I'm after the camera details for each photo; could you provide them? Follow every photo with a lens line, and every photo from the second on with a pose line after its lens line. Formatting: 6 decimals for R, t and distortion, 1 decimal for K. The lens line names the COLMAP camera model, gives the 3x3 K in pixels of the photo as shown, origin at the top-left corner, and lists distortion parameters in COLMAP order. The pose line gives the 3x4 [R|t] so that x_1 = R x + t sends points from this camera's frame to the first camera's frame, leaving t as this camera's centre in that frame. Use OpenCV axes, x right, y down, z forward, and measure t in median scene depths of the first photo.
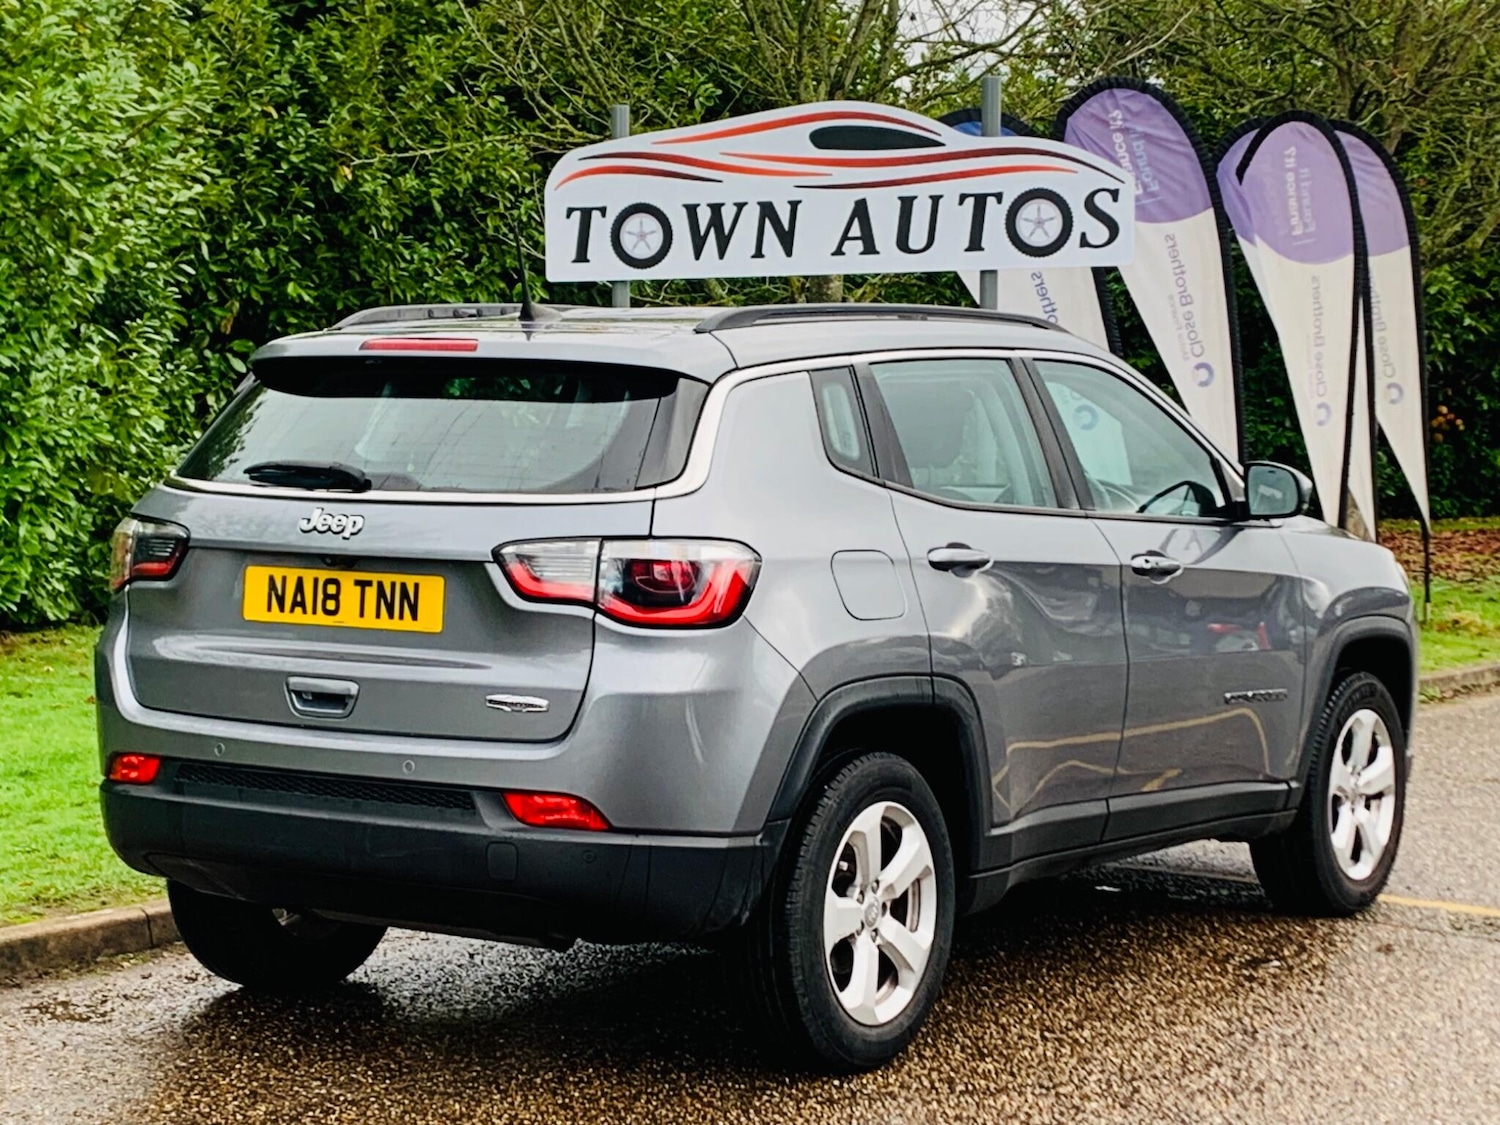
lens RADIAL K [[3228.8, 0, 750.0], [0, 3228.8, 562.5], [0, 0, 1]] dist [0.114486, 0.208613]
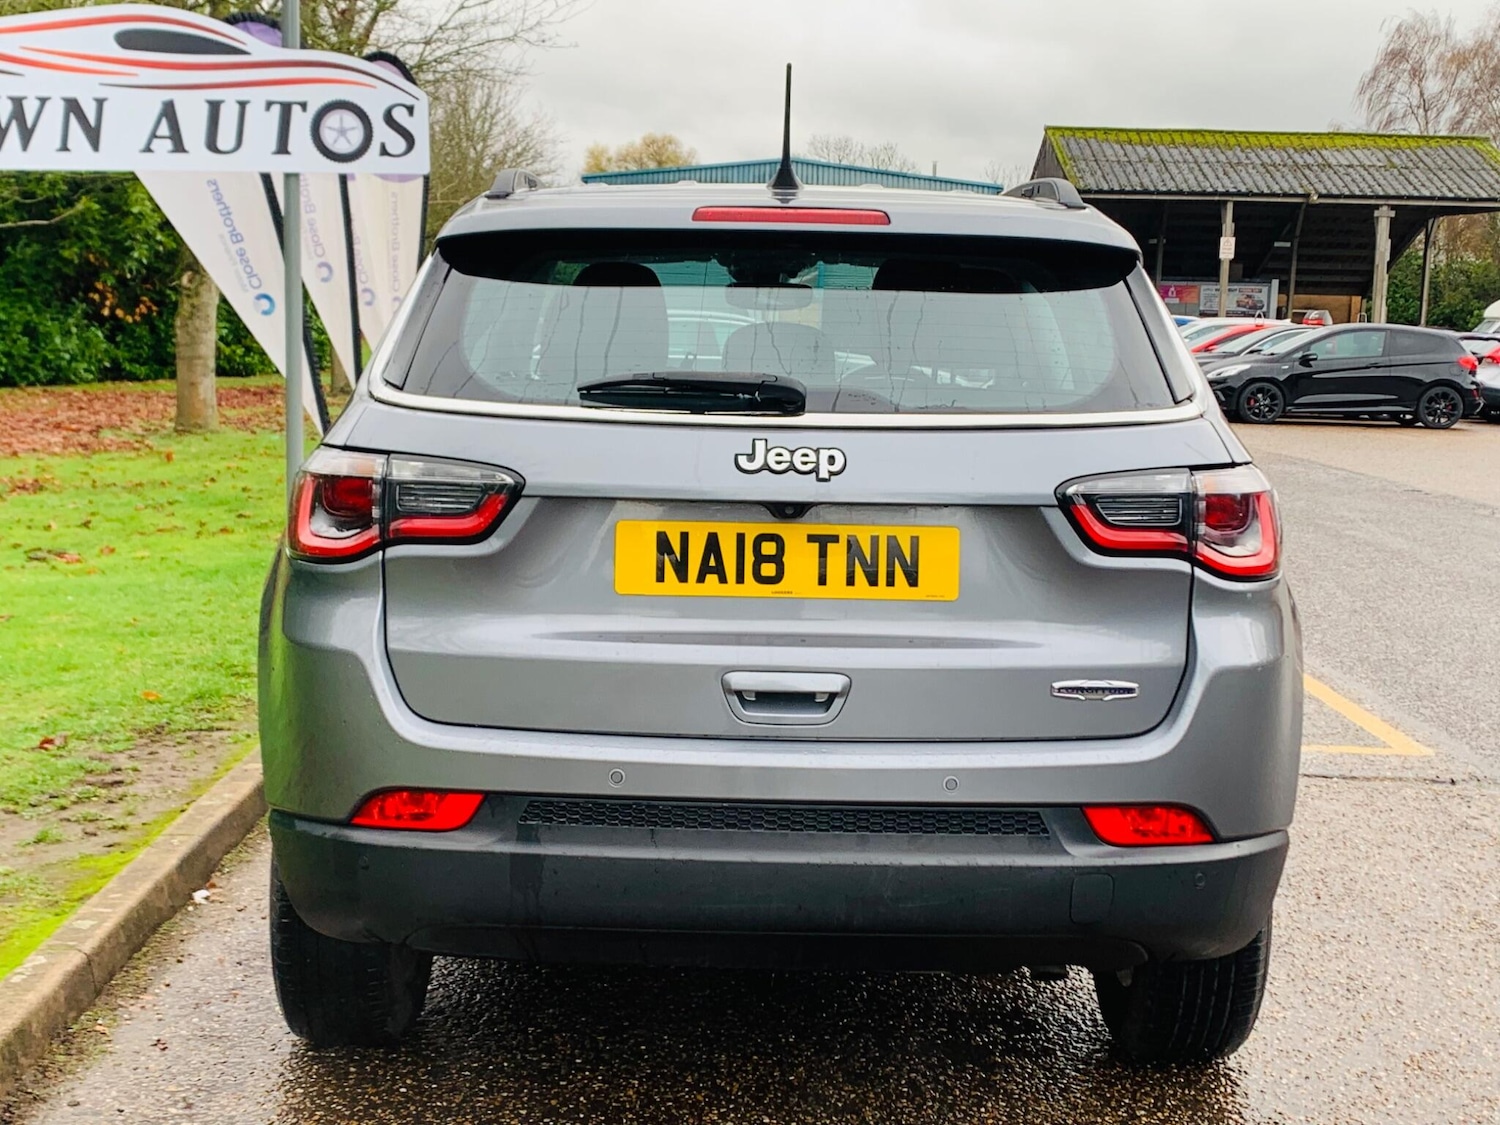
lens RADIAL K [[2083.5, 0, 716.3], [0, 2083.5, 563.3], [0, 0, 1]] dist [0.216711, -0.659458]
pose [[0.845096, -0.061603, 0.531053, -0.387440], [0.020408, 0.996332, 0.083100, -0.027726], [-0.534224, -0.059390, 0.843254, 0.600124]]
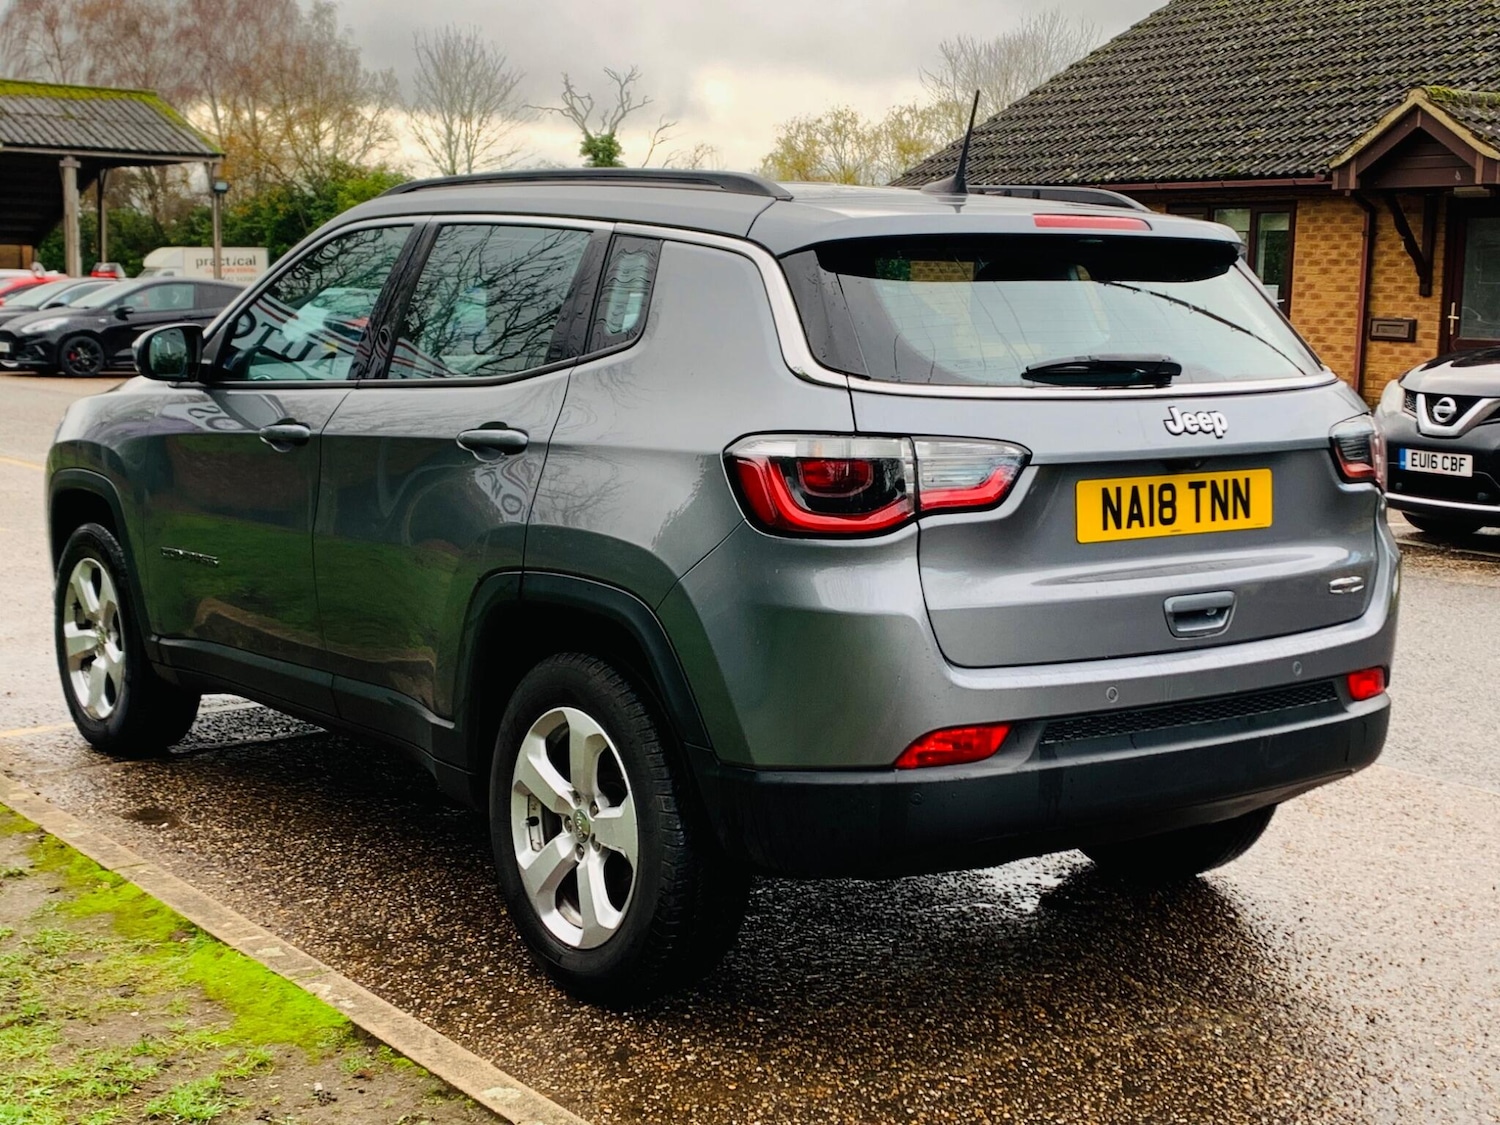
lens RADIAL K [[2083.5, 0, 716.3], [0, 2083.5, 563.3], [0, 0, 1]] dist [0.216711, -0.659458]
pose [[0.370095, -0.134083, 0.919267, -0.711133], [0.042779, 0.990939, 0.127314, -0.052661], [-0.928009, -0.007793, 0.372477, 0.888849]]
